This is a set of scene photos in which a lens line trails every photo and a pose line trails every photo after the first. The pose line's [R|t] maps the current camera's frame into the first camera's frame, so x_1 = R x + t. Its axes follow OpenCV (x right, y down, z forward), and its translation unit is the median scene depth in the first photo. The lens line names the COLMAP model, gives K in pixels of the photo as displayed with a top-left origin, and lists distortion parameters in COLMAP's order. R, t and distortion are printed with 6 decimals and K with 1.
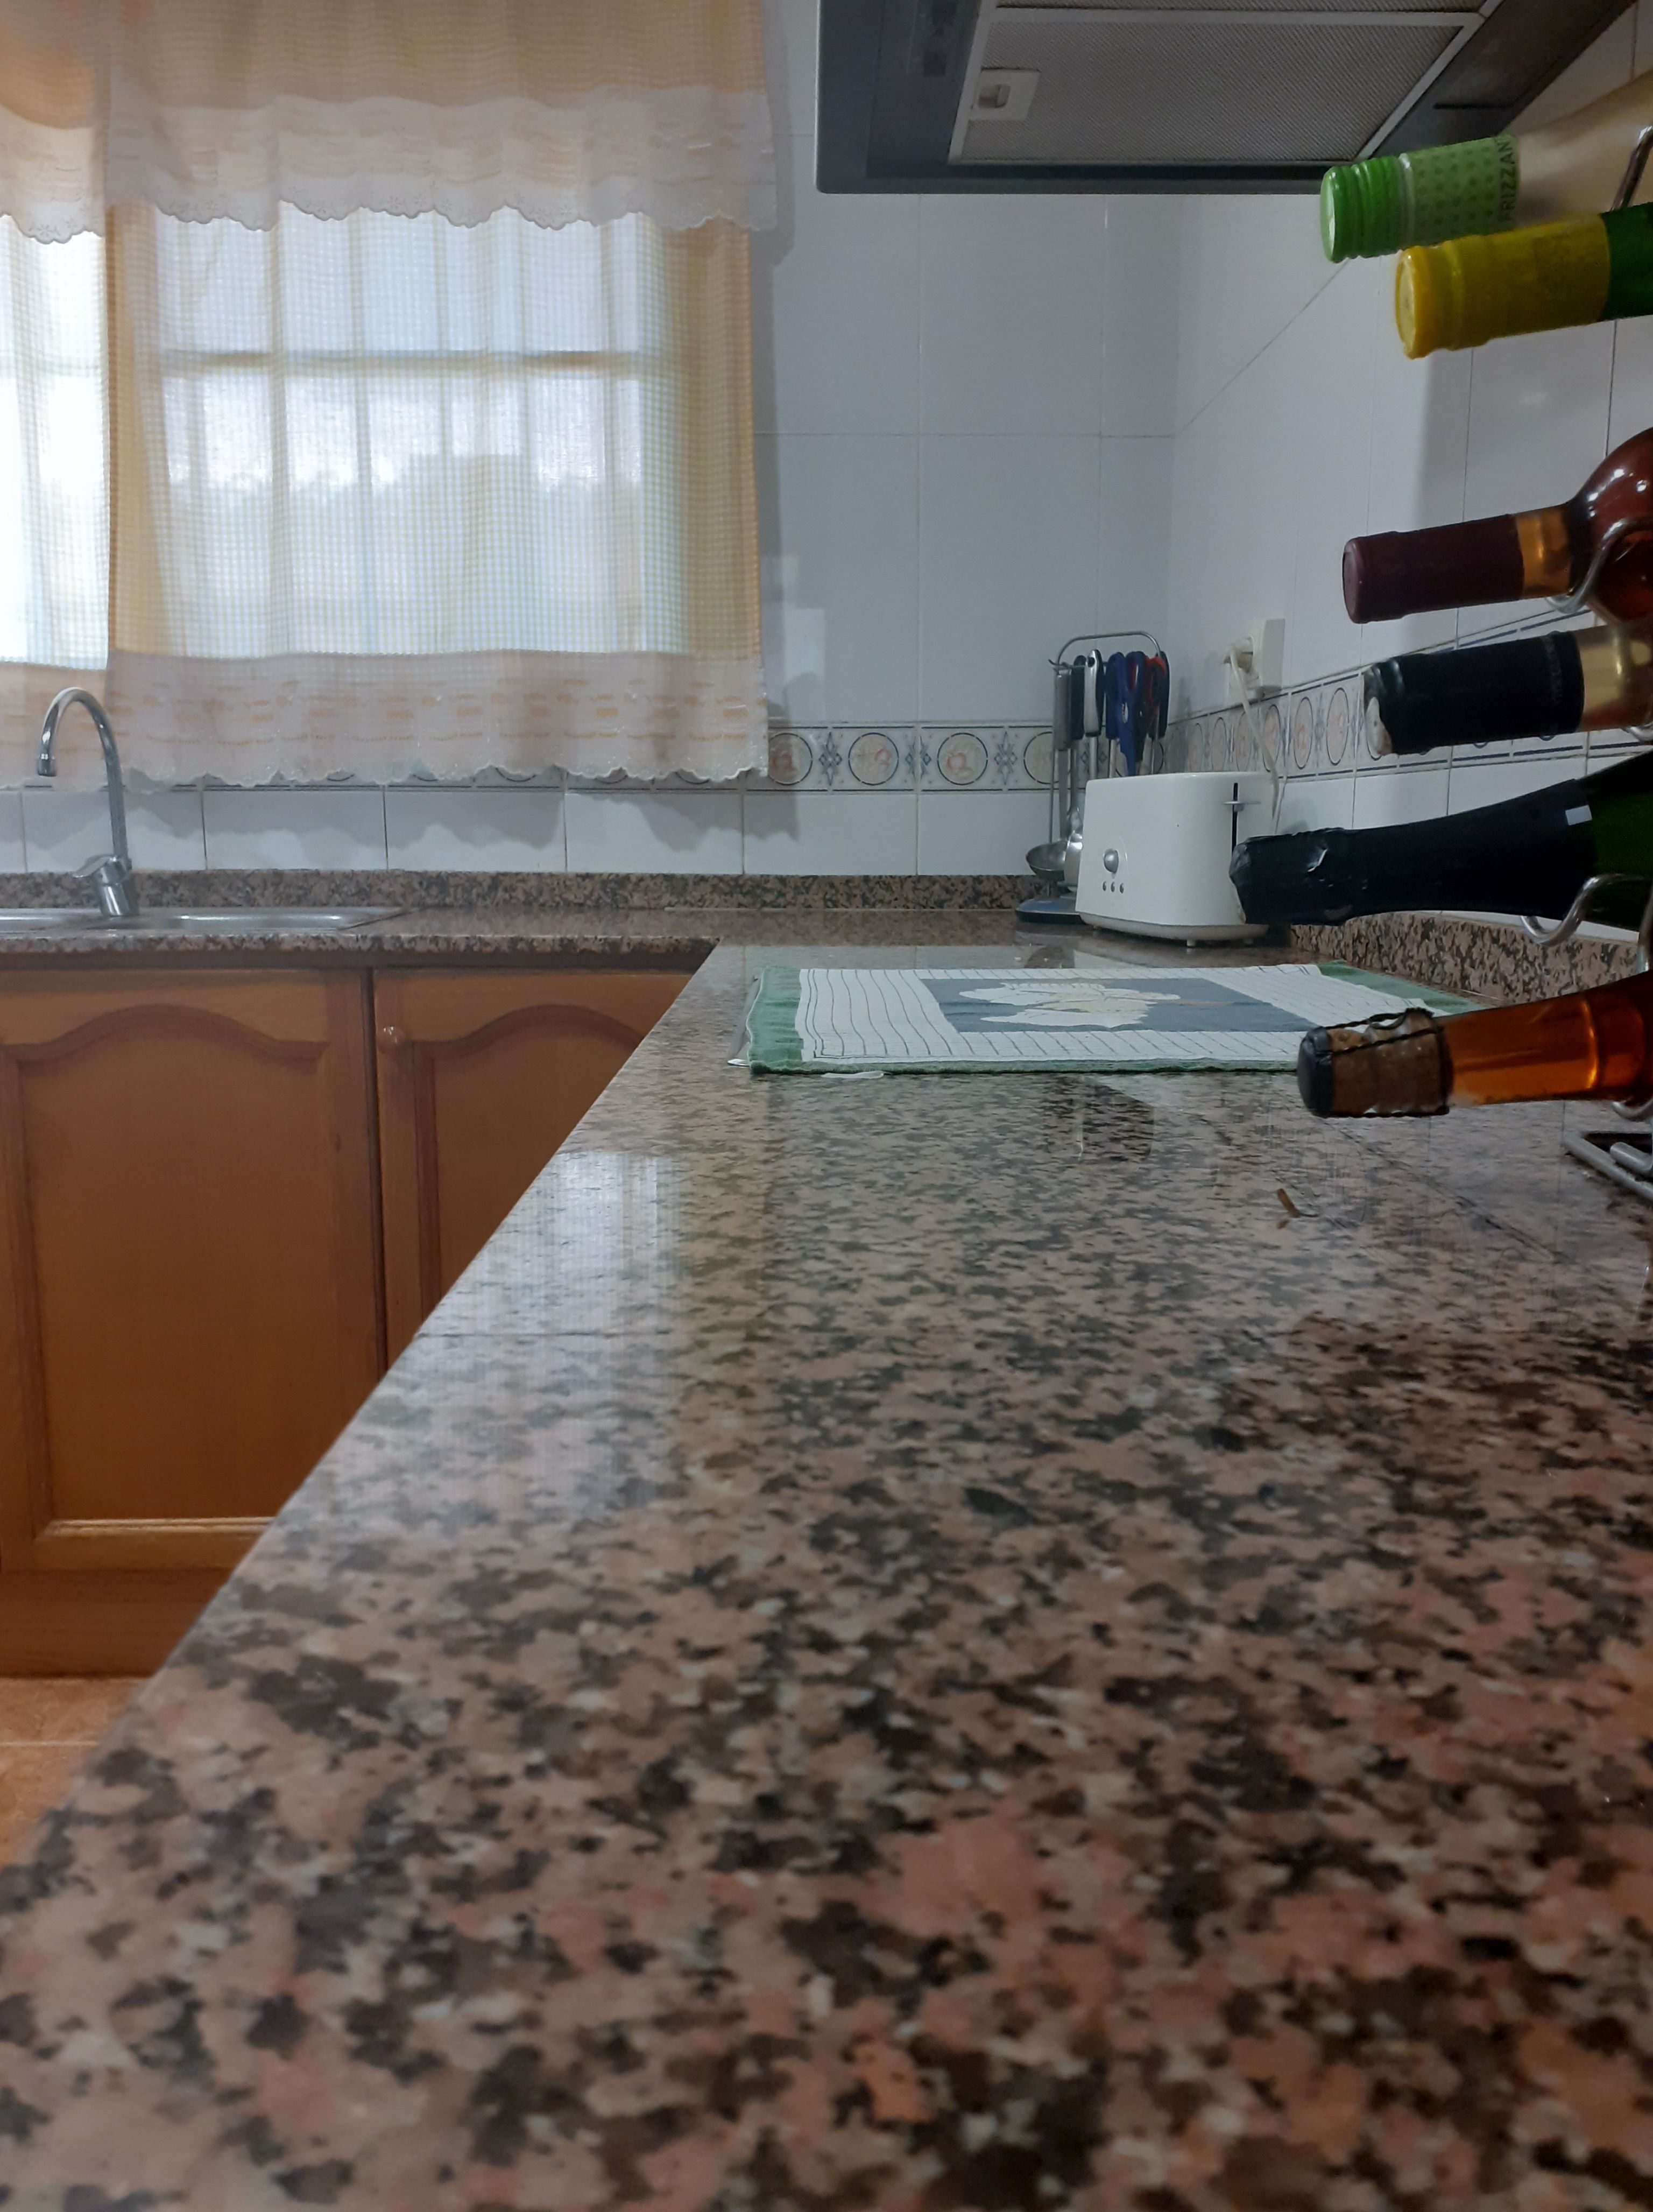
lens RADIAL K [[1767.6, 0, 849.0], [0, 1767.6, 1085.1], [0, 0, 1]] dist [0.049167, -0.056803]
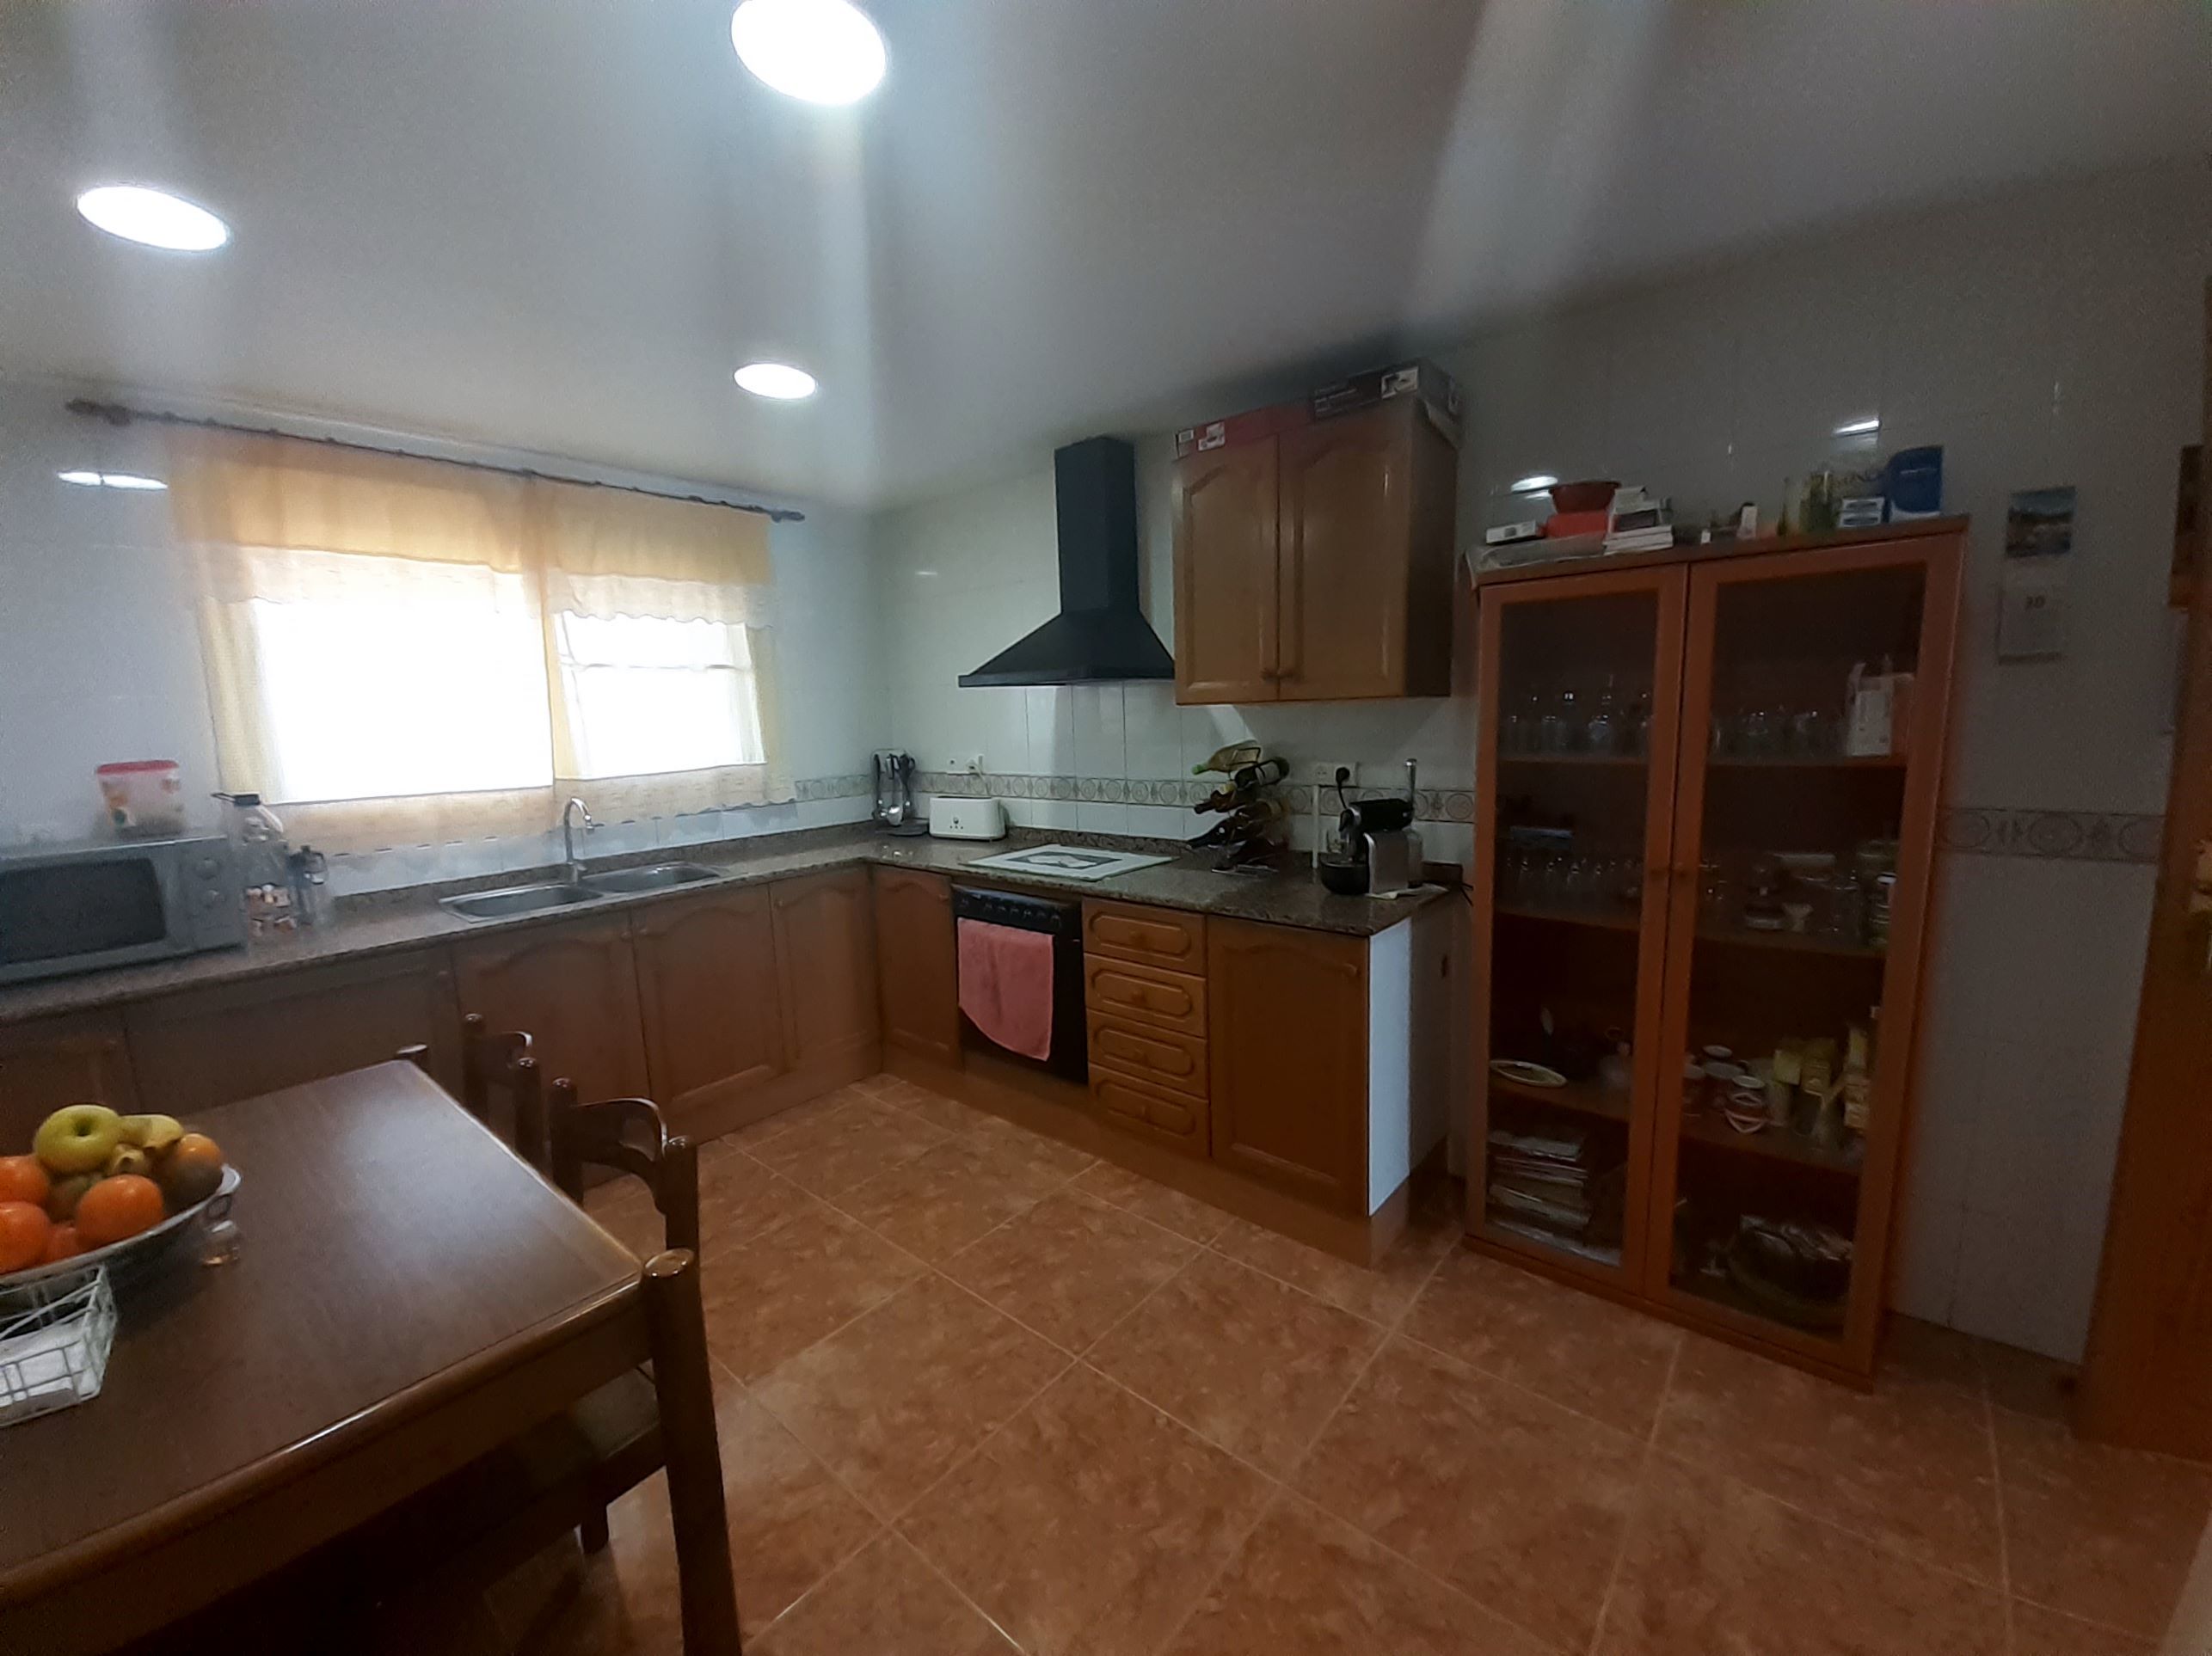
lens RADIAL K [[861.1, 0, 1084.2], [0, 861.1, 825.7], [0, 0, 1]] dist [0.004334, -0.001812]
pose [[0.678626, -0.127415, 0.723348, -0.774451], [0.150312, 0.988087, 0.033029, -0.103782], [-0.718939, 0.086314, 0.689693, -0.362028]]
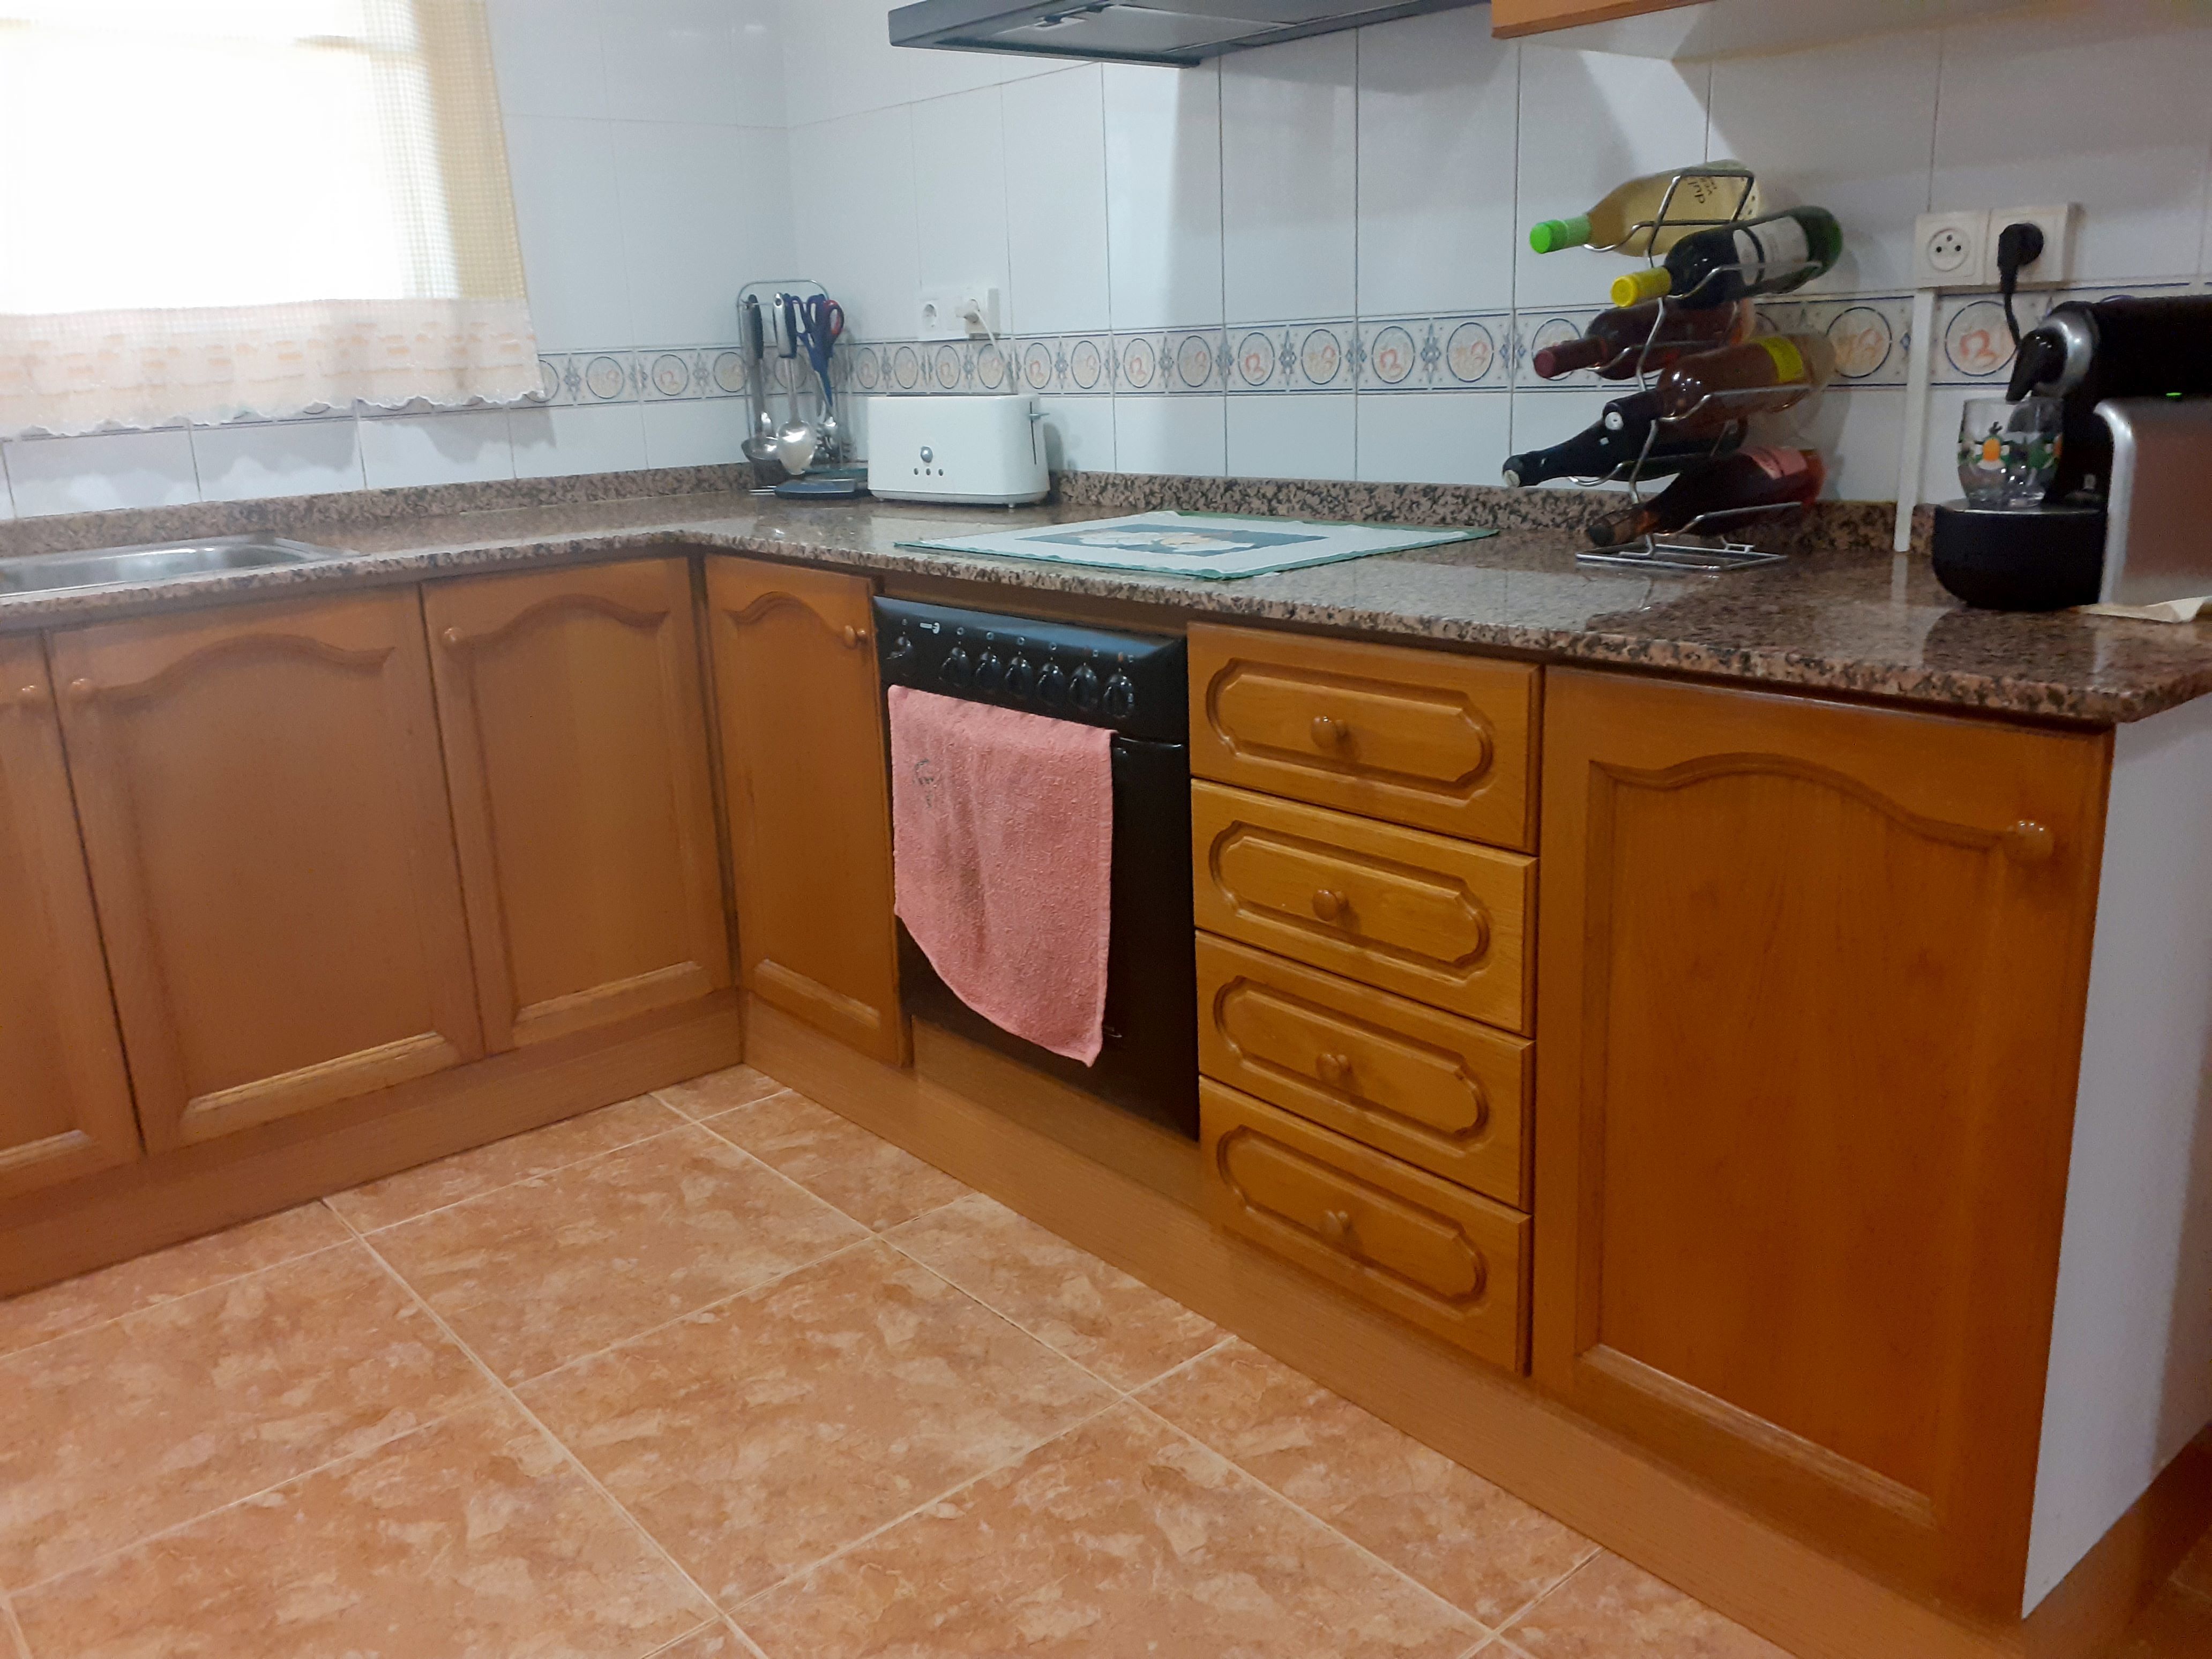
lens RADIAL K [[1767.8, 0, 1076.2], [0, 1767.8, 776.3], [0, 0, 1]] dist [0.049167, -0.056803]
pose [[0.781091, -0.184333, 0.596589, -0.535019], [0.135127, 0.982692, 0.126714, -0.022823], [-0.609621, -0.018359, 0.792480, -0.203233]]
